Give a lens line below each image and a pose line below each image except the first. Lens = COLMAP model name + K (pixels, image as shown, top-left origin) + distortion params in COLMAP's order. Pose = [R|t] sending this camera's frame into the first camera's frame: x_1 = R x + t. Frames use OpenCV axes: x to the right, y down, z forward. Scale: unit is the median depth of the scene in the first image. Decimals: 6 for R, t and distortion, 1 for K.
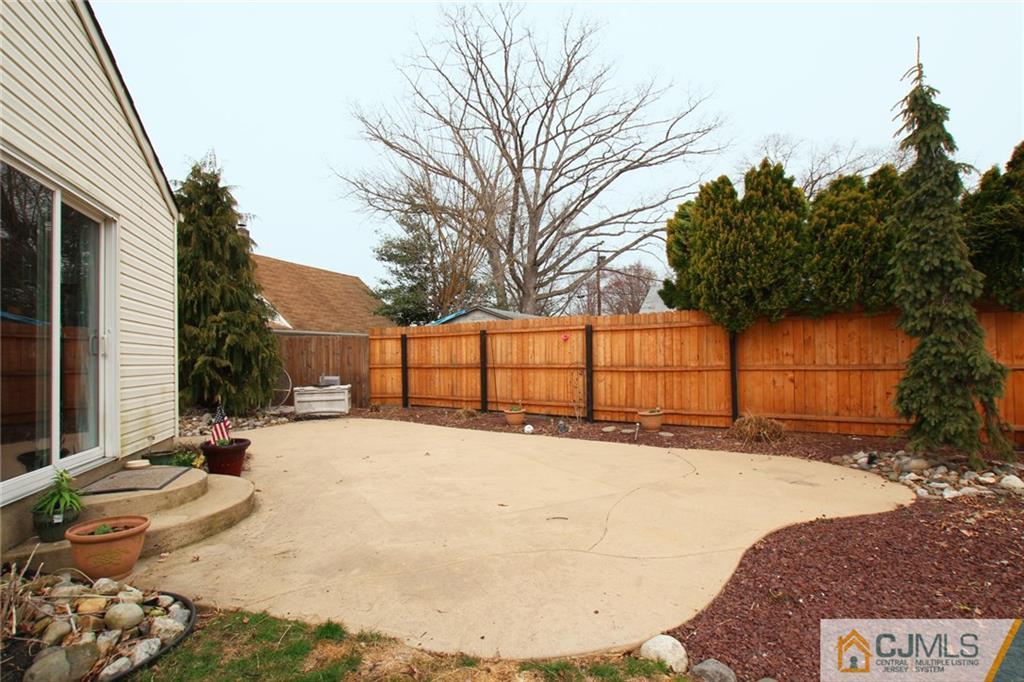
lens RADIAL K [[523.9, 0, 528.8], [0, 523.9, 345.7], [0, 0, 1]] dist [-0.078373, 0.036915]
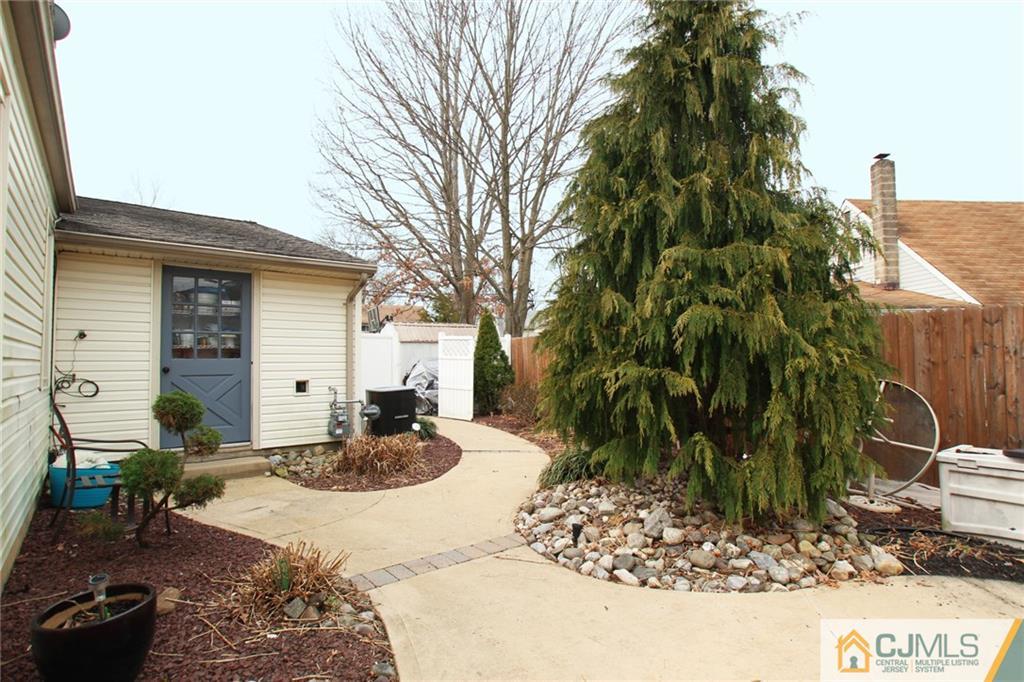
lens RADIAL K [[523.9, 0, 528.8], [0, 523.9, 345.7], [0, 0, 1]] dist [-0.078373, 0.036915]
pose [[0.363628, -0.024516, -0.931222, -0.227789], [0.027080, 0.999509, -0.015740, 0.006750], [0.931151, -0.019494, 0.364113, 0.597683]]
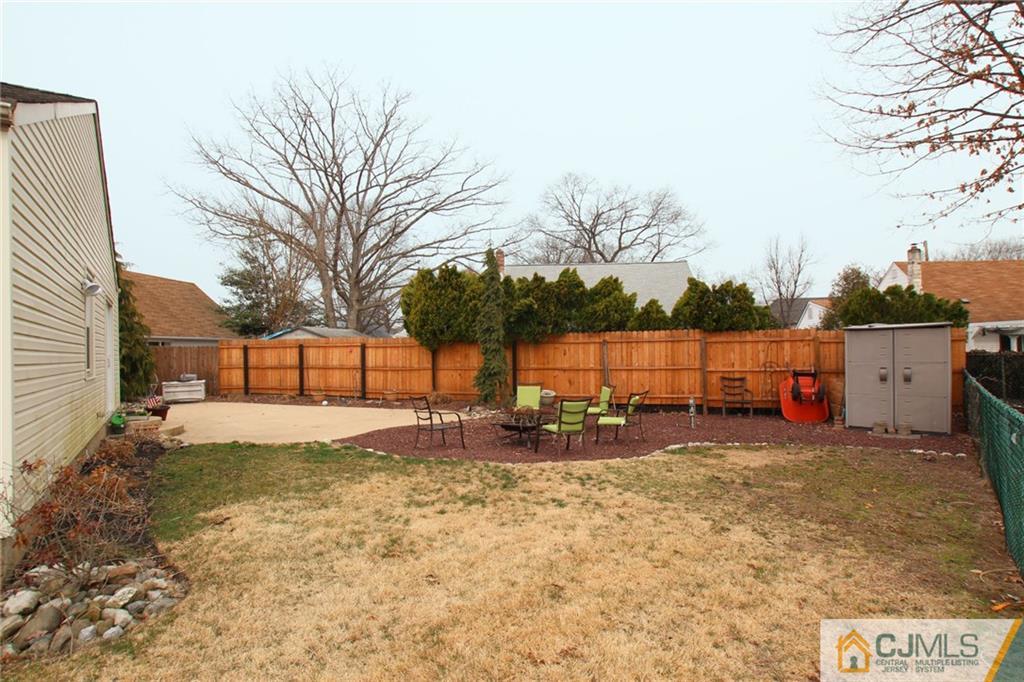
lens RADIAL K [[523.9, 0, 528.8], [0, 523.9, 345.7], [0, 0, 1]] dist [-0.078373, 0.036915]
pose [[0.959013, 0.003834, 0.283335, 0.118538], [-0.006411, 0.999946, 0.008166, -0.038229], [-0.283288, -0.009648, 0.958986, -0.624904]]
